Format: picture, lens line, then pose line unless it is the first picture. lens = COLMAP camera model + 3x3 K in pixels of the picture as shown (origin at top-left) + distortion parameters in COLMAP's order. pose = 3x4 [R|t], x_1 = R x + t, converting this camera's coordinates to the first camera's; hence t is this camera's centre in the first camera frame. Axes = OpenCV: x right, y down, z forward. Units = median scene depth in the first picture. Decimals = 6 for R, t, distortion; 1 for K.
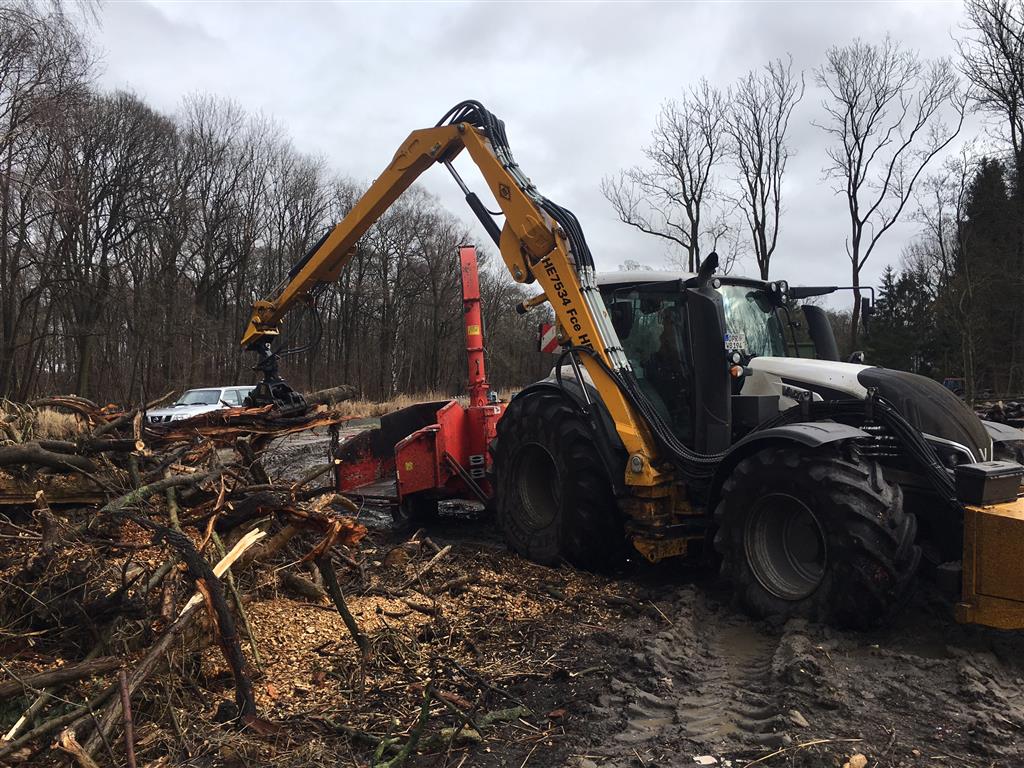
lens RADIAL K [[885.1, 0, 518.2], [0, 885.1, 381.7], [0, 0, 1]] dist [0.080189, -0.129224]
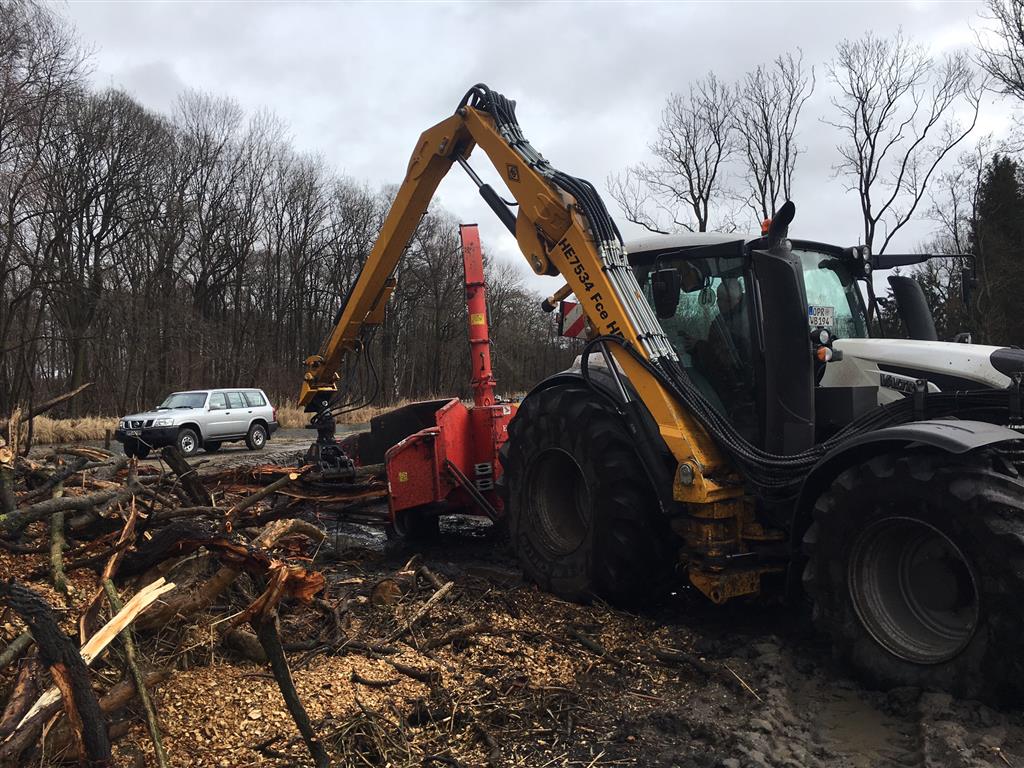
lens RADIAL K [[872.8, 0, 509.7], [0, 872.8, 415.3], [0, 0, 1]] dist [0.087730, -0.000535]
pose [[0.999920, -0.004006, -0.012028, -0.014587], [0.004384, 0.999491, 0.031587, 0.013874], [0.011895, -0.031637, 0.999429, 0.209870]]
